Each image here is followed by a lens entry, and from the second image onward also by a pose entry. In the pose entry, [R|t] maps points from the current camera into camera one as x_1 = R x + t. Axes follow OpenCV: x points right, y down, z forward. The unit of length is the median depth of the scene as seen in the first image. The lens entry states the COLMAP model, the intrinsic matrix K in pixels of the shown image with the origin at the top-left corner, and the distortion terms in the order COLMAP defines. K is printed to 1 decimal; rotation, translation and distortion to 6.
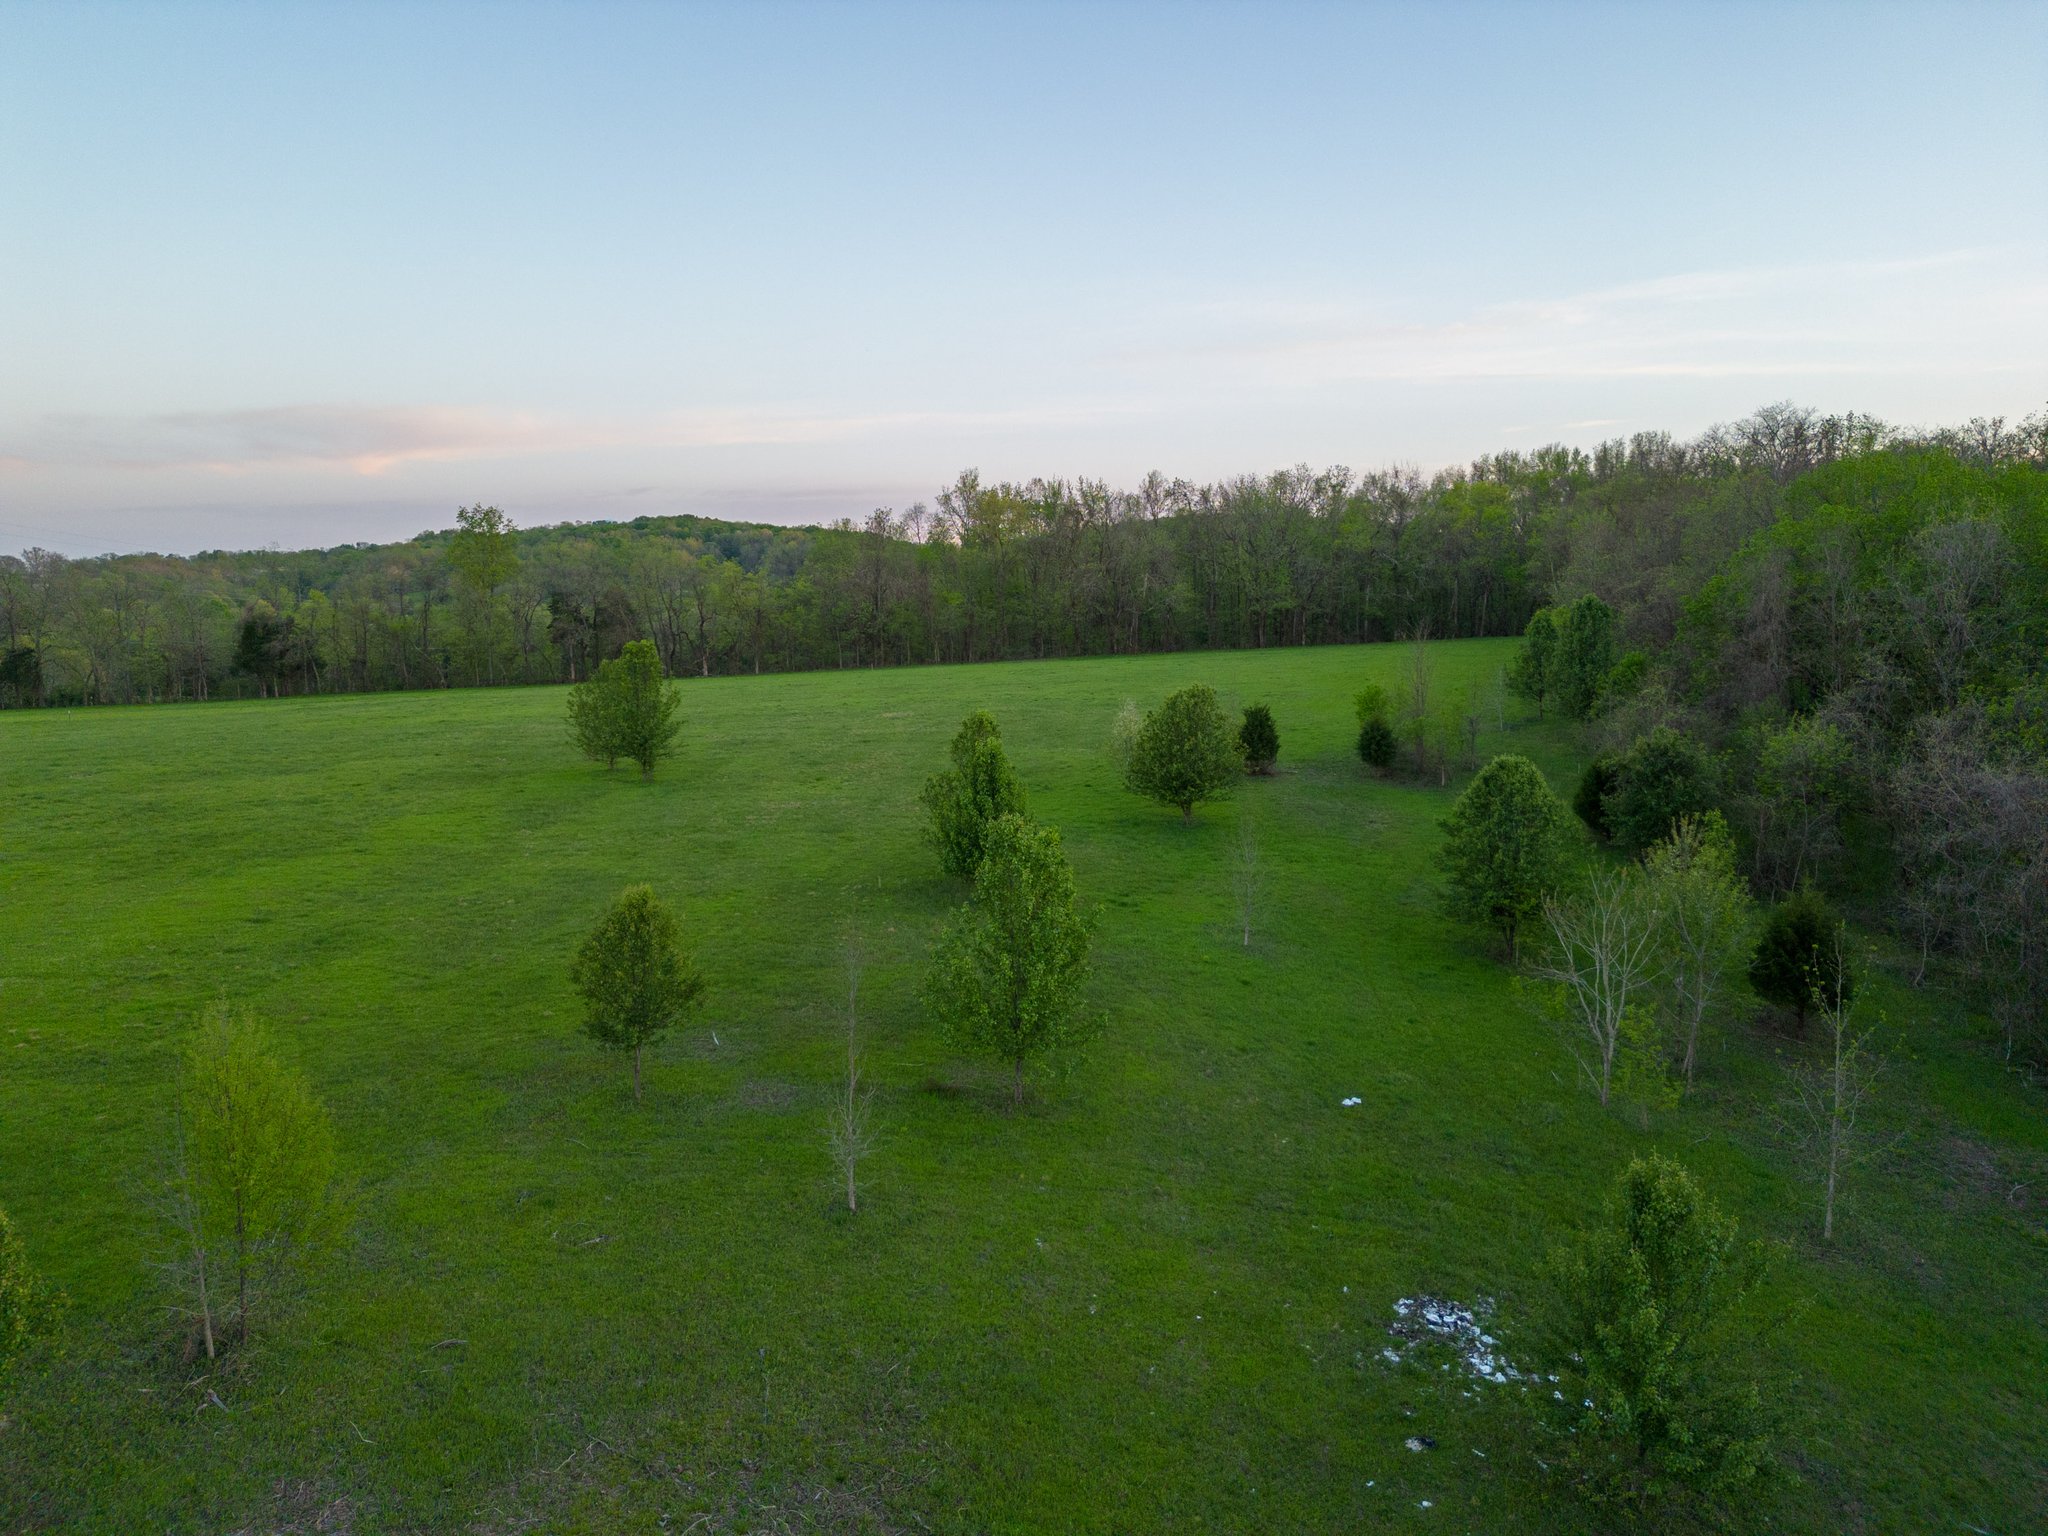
lens RADIAL K [[1424.7, 0, 1024.0], [0, 1424.7, 768.0], [0, 0, 1]] dist [0.116165, -0.147873]
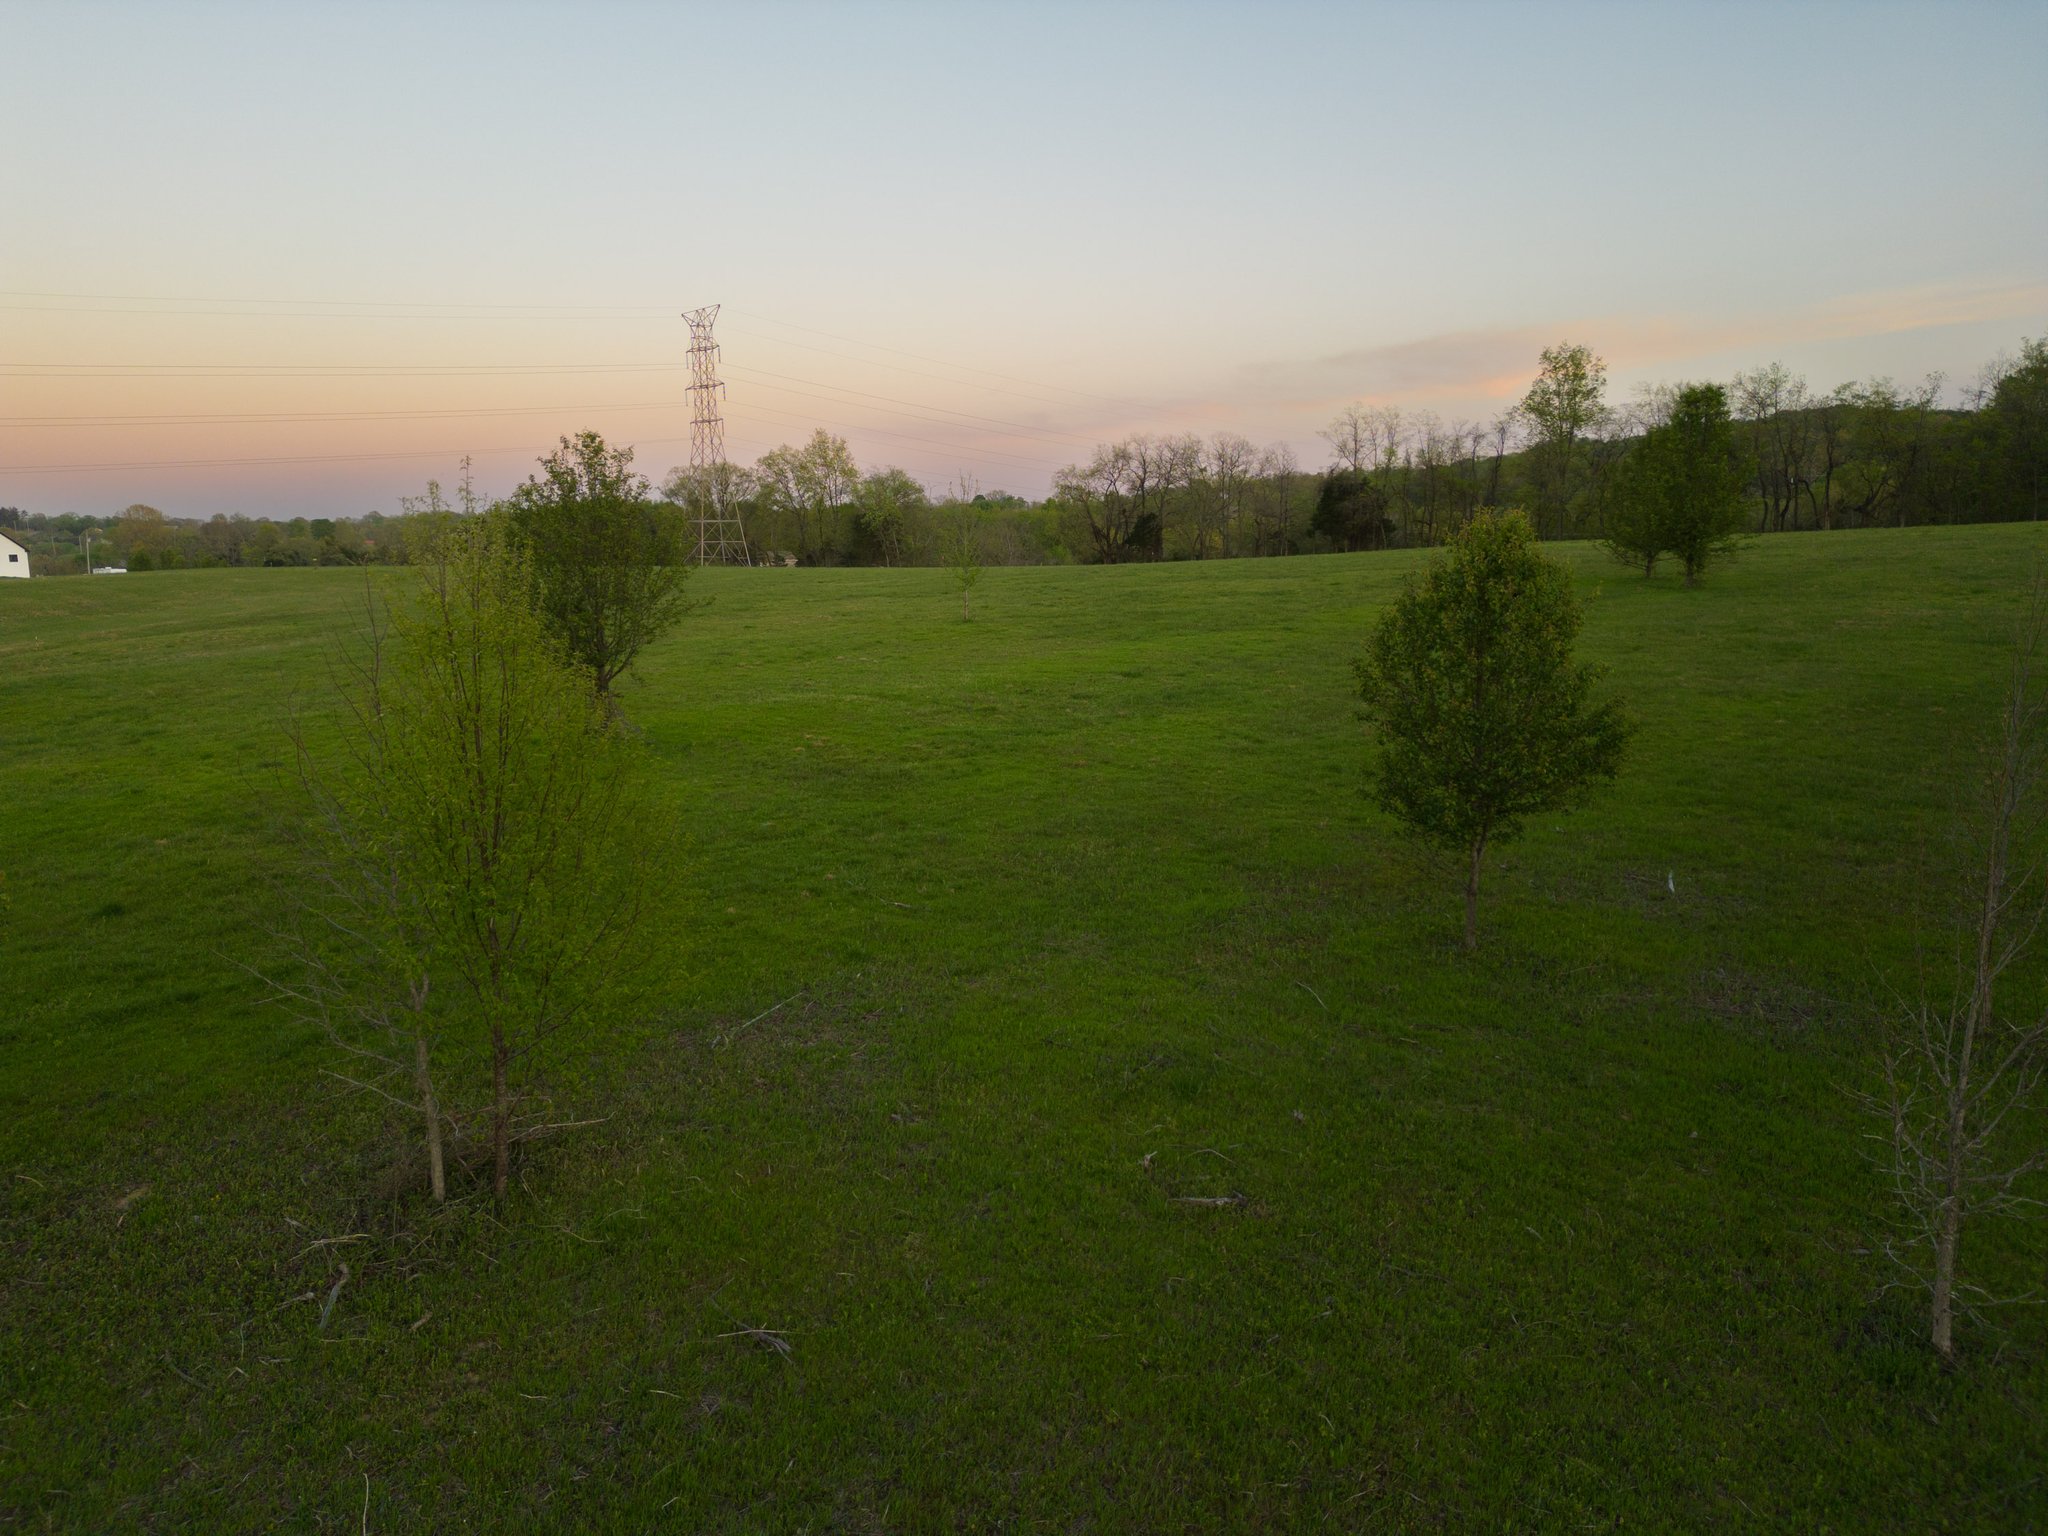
lens RADIAL K [[1436.3, 0, 1024.0], [0, 1436.3, 768.0], [0, 0, 1]] dist [0.050394, -0.045538]
pose [[0.746139, 0.107467, -0.657060, -0.012592], [-0.071219, 0.994108, 0.081720, 0.028566], [0.661970, -0.014179, 0.749396, 0.108779]]
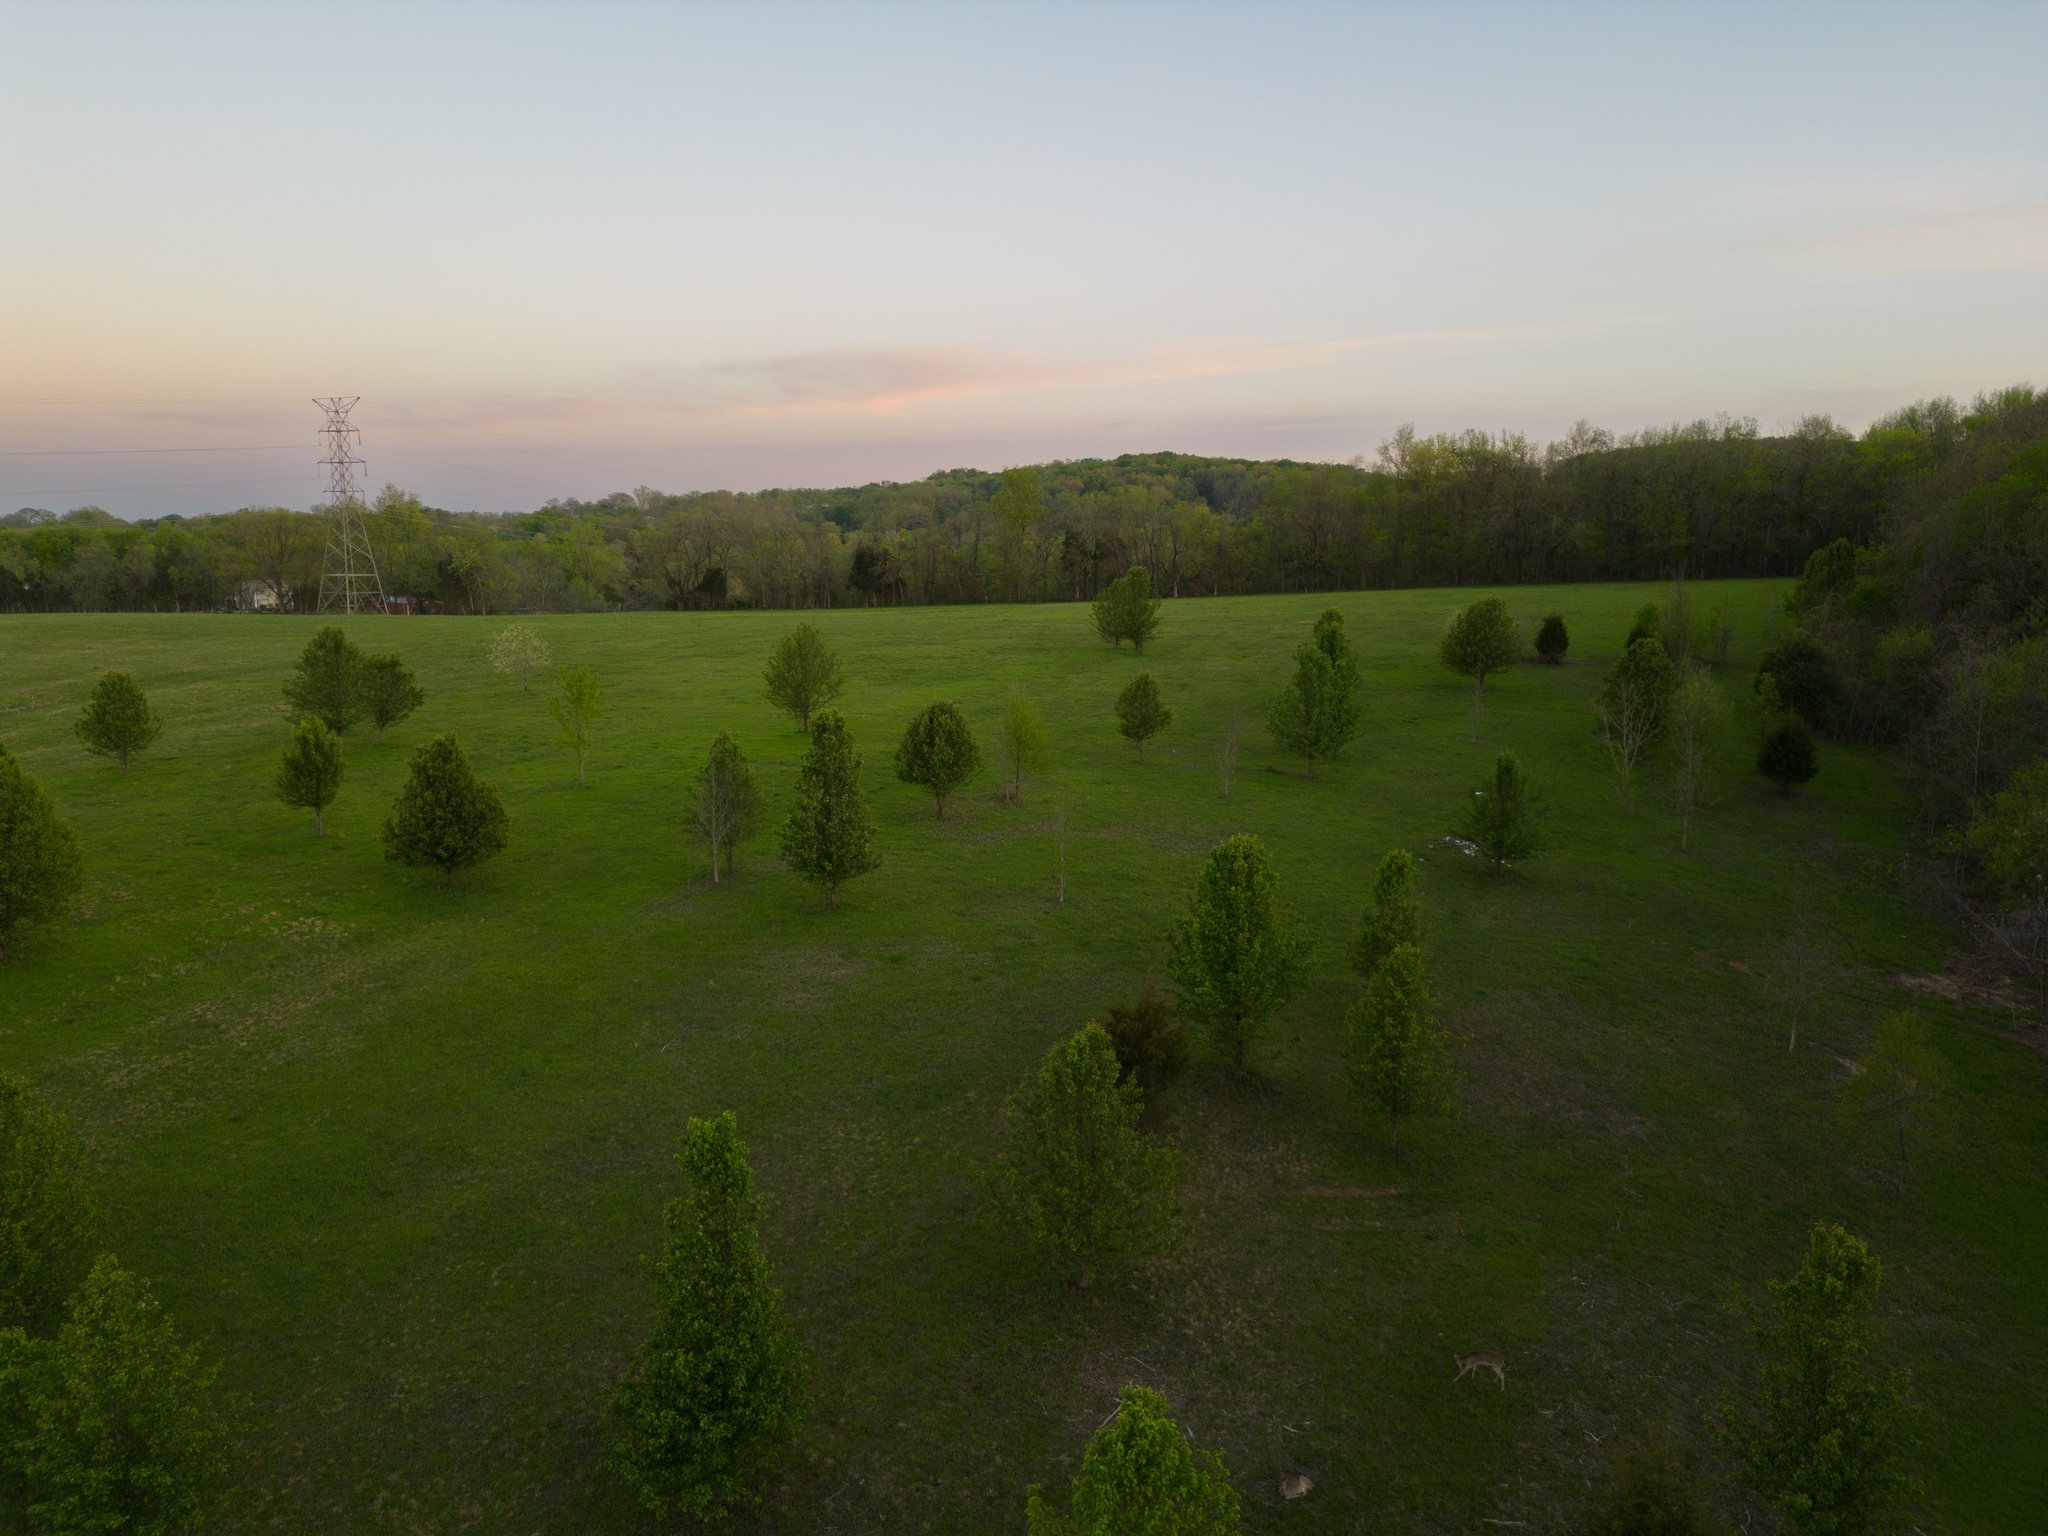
lens RADIAL K [[1424.7, 0, 1024.0], [0, 1424.7, 768.0], [0, 0, 1]] dist [0.116165, -0.147873]
pose [[0.948216, 0.058508, -0.312191, 0.055801], [-0.043932, 0.997600, 0.053524, 0.025420], [0.314574, -0.037037, 0.948510, -0.254680]]
